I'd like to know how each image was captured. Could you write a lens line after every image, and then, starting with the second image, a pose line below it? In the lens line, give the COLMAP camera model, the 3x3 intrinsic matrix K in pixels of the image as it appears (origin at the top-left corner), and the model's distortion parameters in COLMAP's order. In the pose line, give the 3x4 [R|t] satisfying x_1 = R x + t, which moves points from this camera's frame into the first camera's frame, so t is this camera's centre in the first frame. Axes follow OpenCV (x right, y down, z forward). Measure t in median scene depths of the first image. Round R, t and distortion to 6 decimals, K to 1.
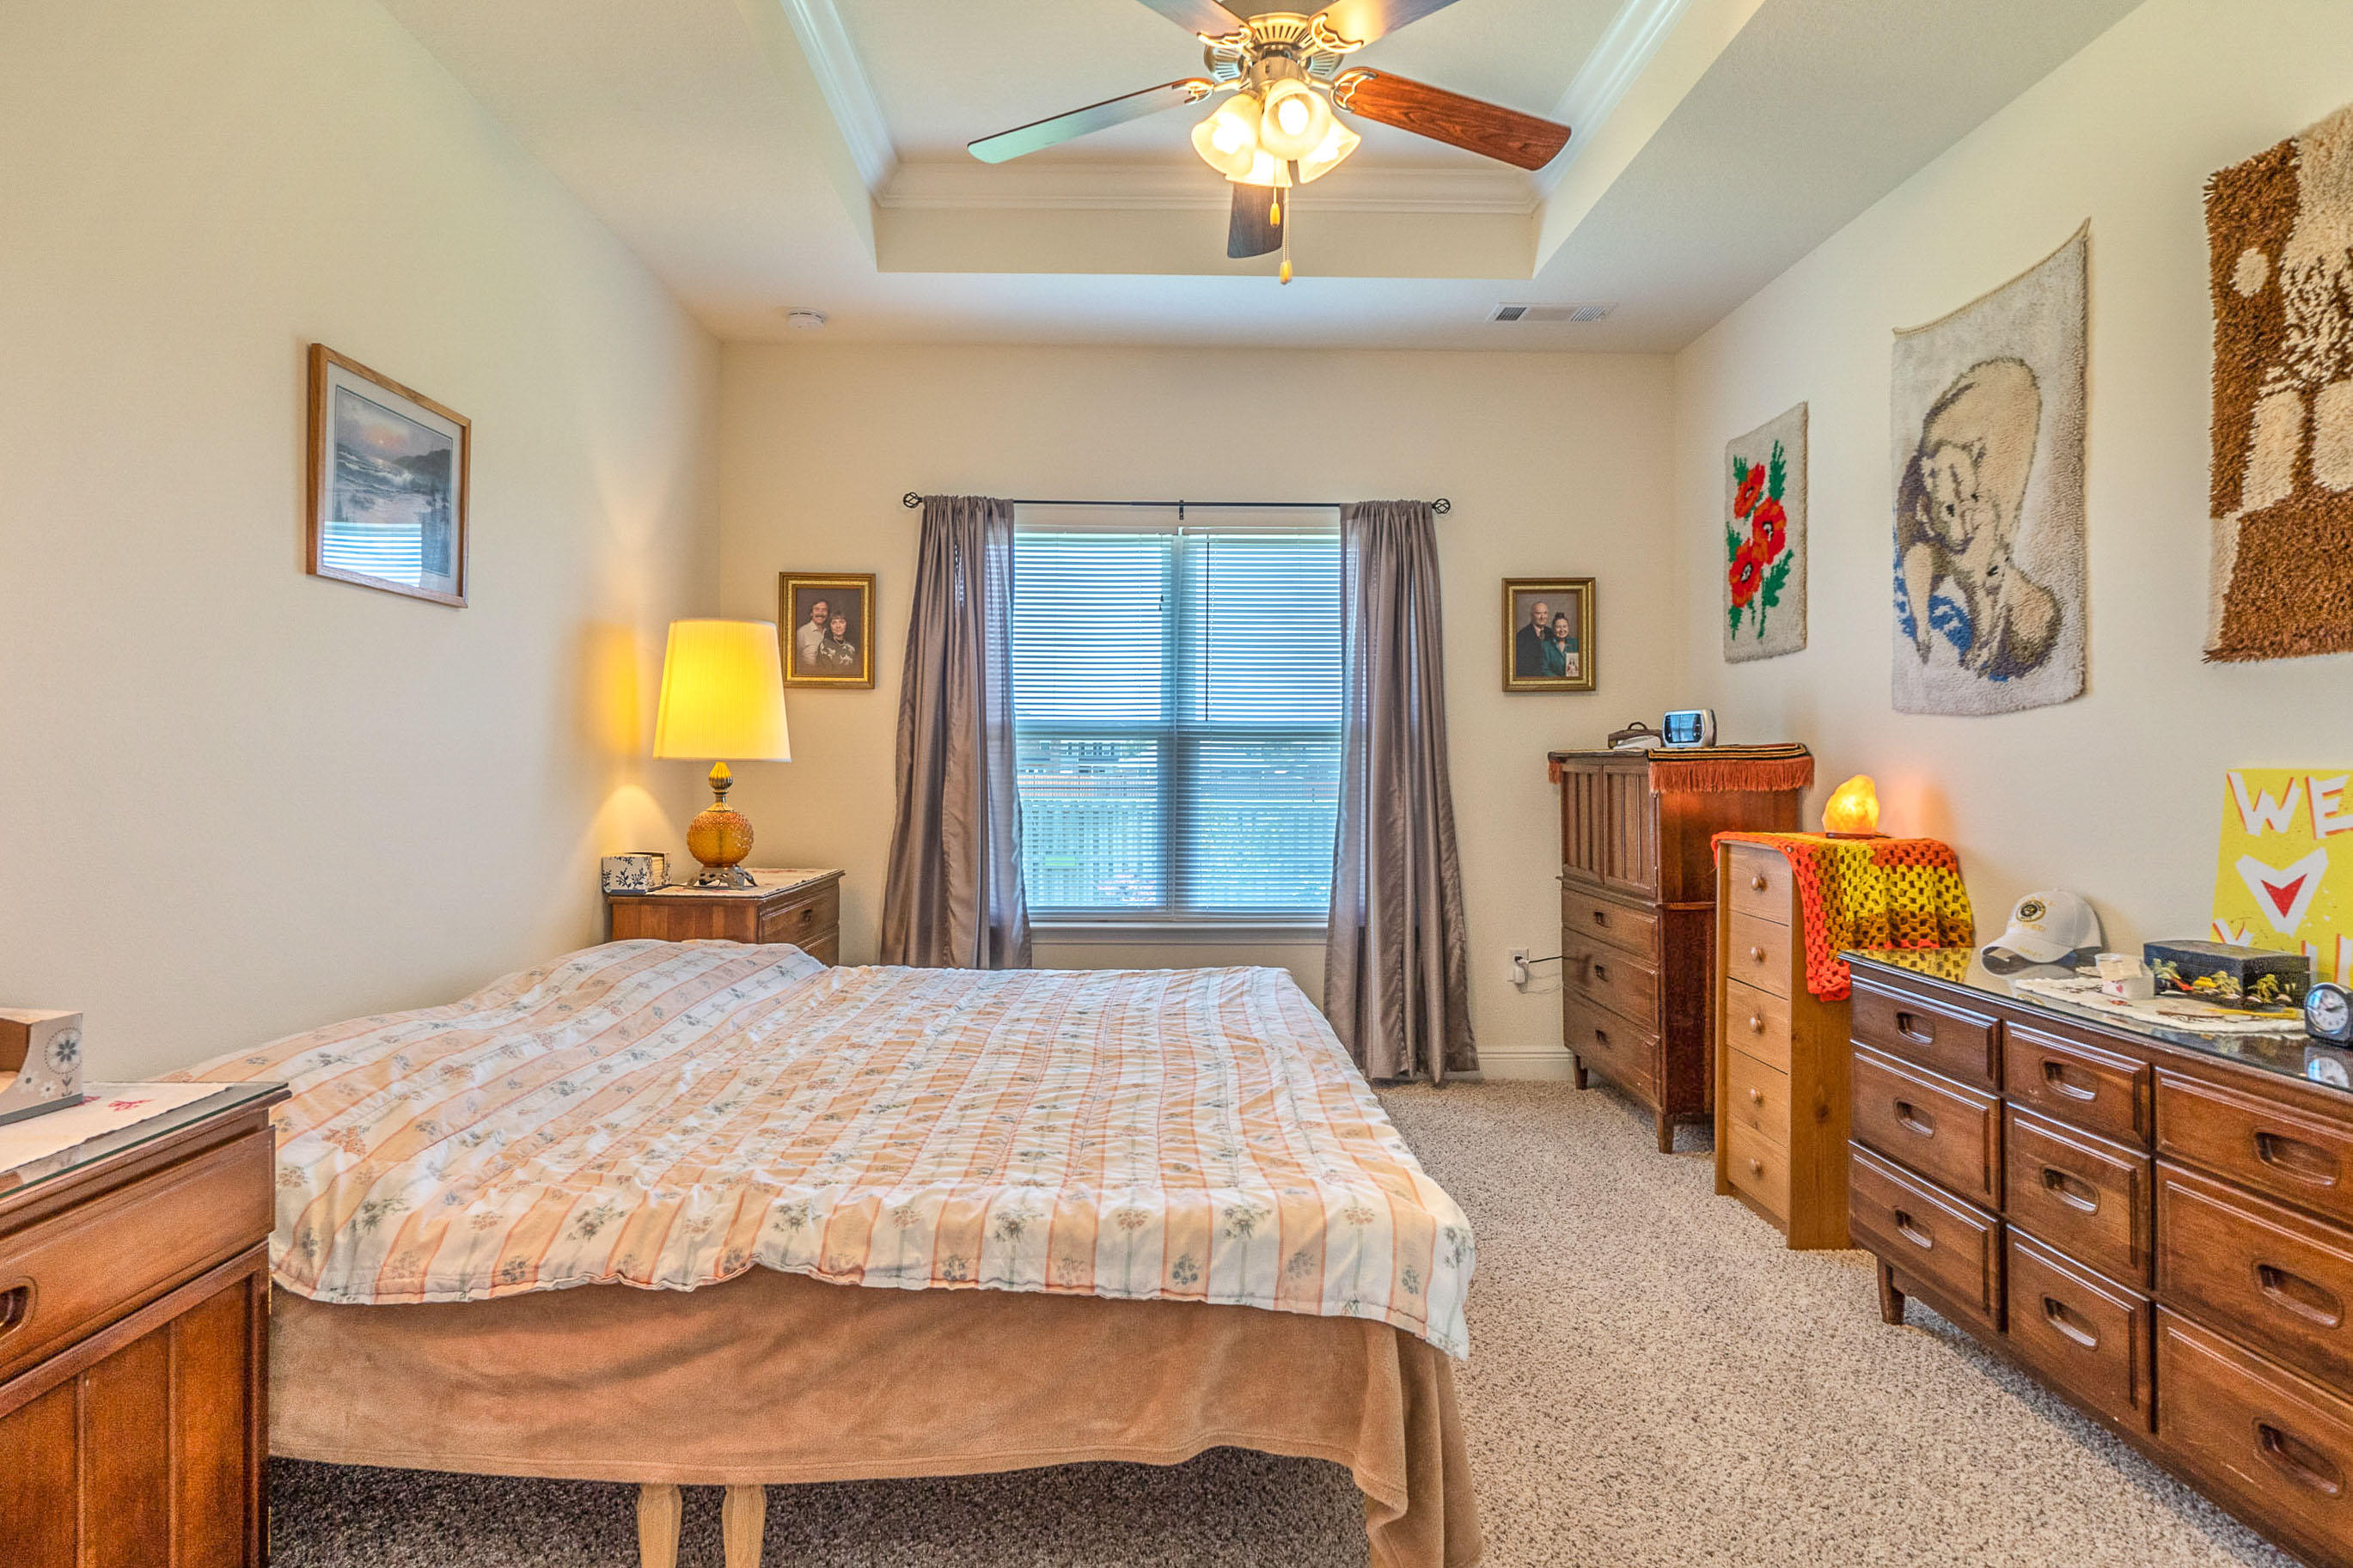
lens RADIAL K [[1285.1, 0, 1166.0], [0, 1285.1, 771.8], [0, 0, 1]] dist [0.005497, -0.002696]
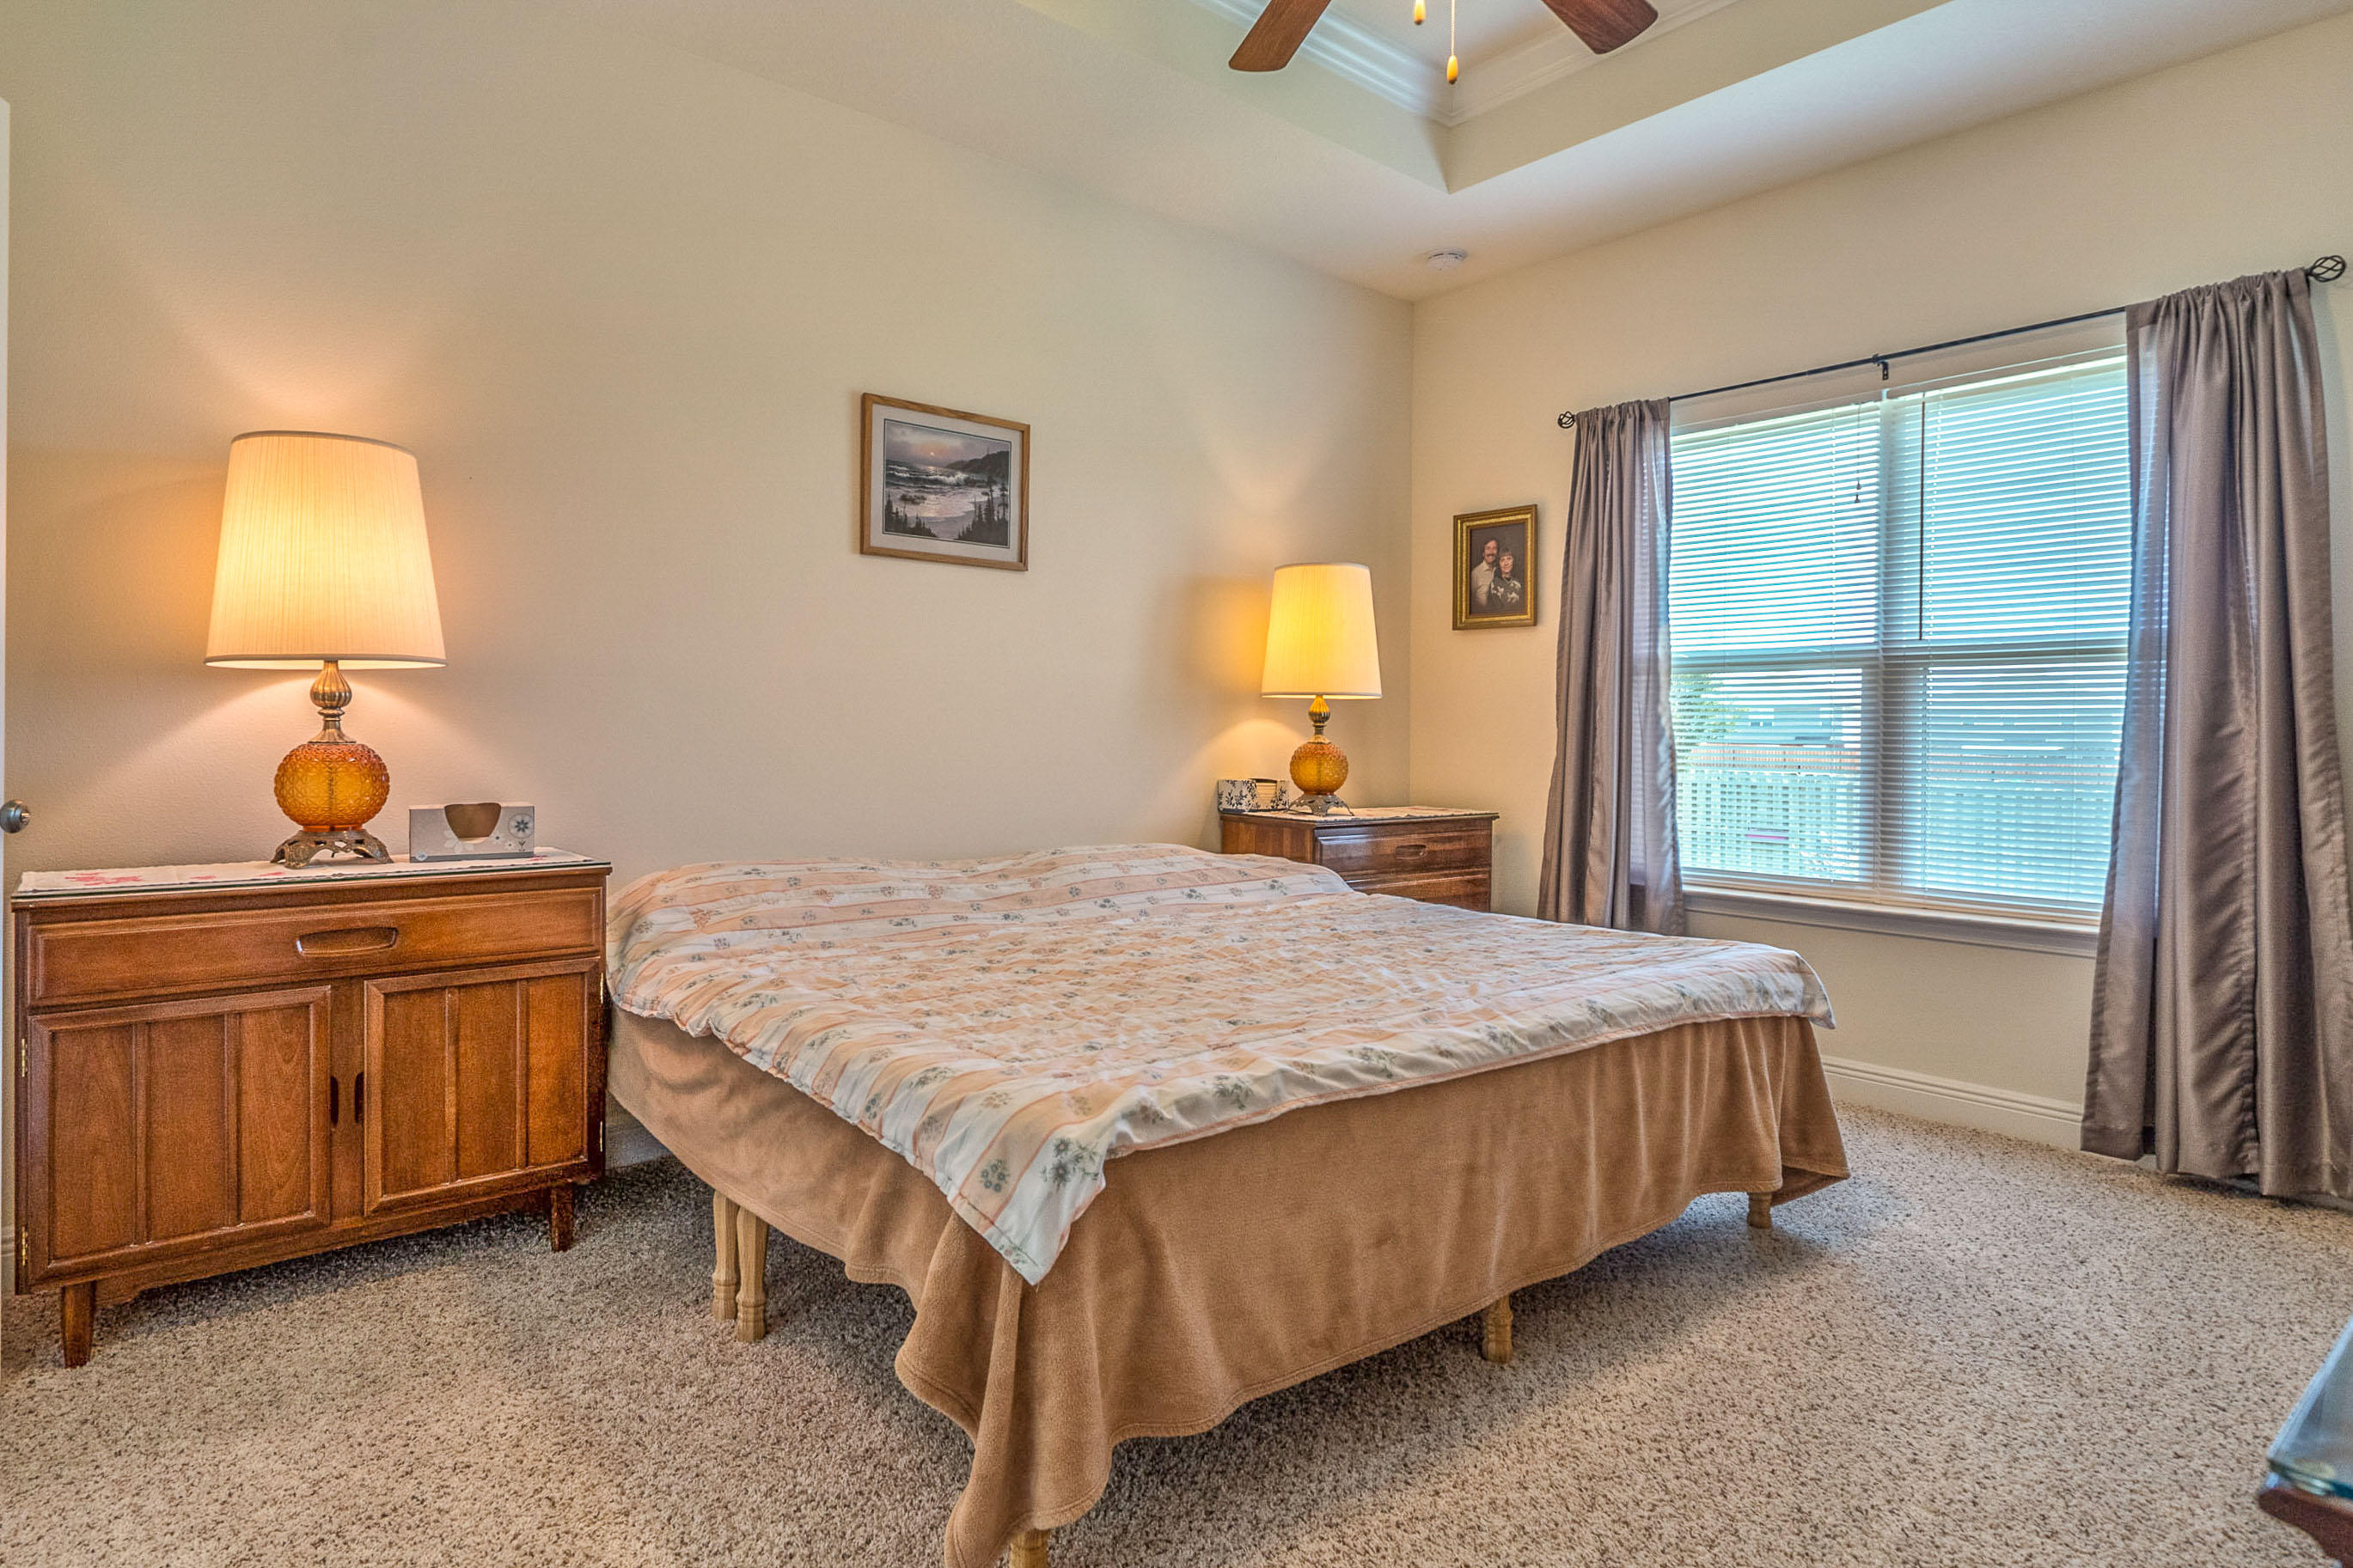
lens RADIAL K [[1285.1, 0, 1128.1], [0, 1285.1, 756.5], [0, 0, 1]] dist [0.005497, -0.002696]
pose [[0.627343, 0.018424, -0.778525, 0.338799], [-0.015691, 0.999816, 0.011017, 0.027933], [0.778585, 0.005305, 0.627517, 0.170572]]
